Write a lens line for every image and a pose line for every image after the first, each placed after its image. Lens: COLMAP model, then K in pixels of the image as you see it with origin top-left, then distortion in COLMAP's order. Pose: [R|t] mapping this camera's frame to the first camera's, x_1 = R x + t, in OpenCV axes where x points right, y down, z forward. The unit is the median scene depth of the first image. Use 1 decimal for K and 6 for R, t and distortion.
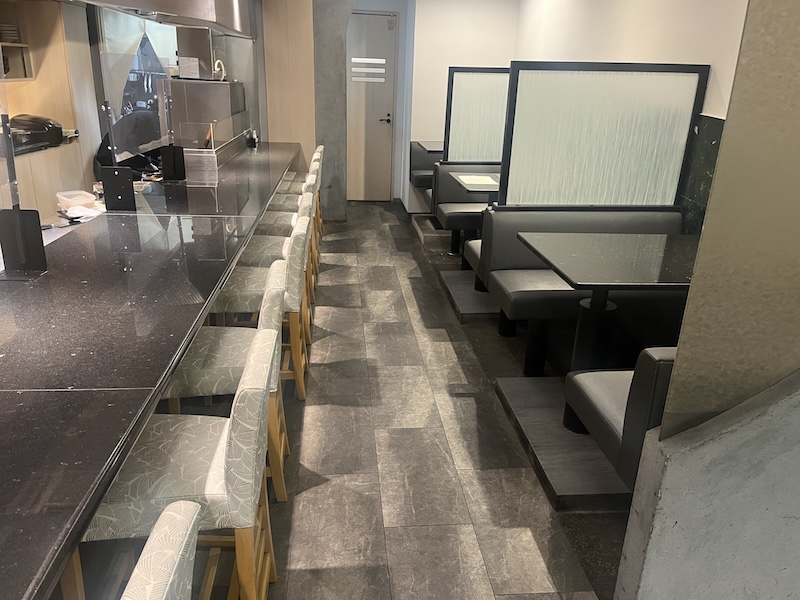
lens RADIAL K [[617.5, 0, 402.2], [0, 617.5, 294.6], [0, 0, 1]] dist [0.054596, -0.067810]
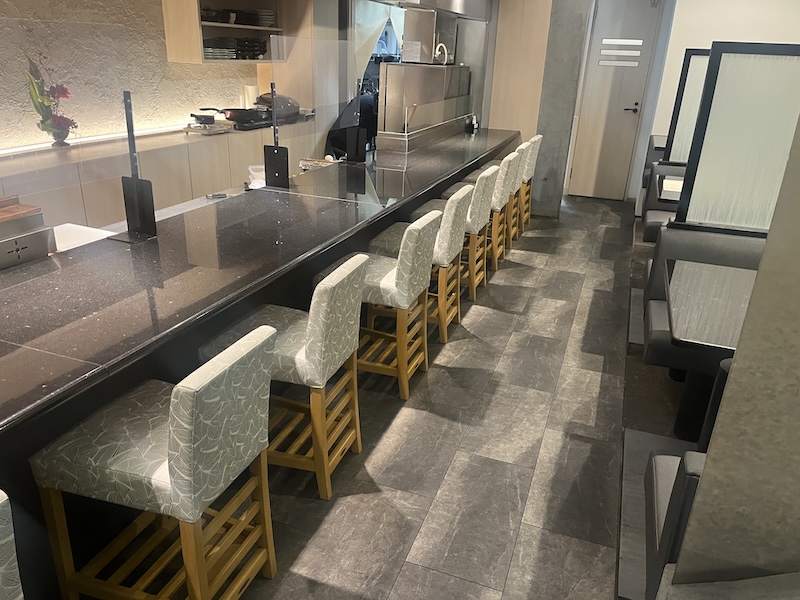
lens RADIAL K [[617.5, 0, 394.1], [0, 617.5, 300.6], [0, 0, 1]] dist [0.054596, -0.067810]
pose [[0.898327, 0.164699, -0.407287, 0.173542], [-0.151785, 0.986335, 0.064072, -0.037750], [0.412274, 0.004262, 0.911050, 0.105783]]
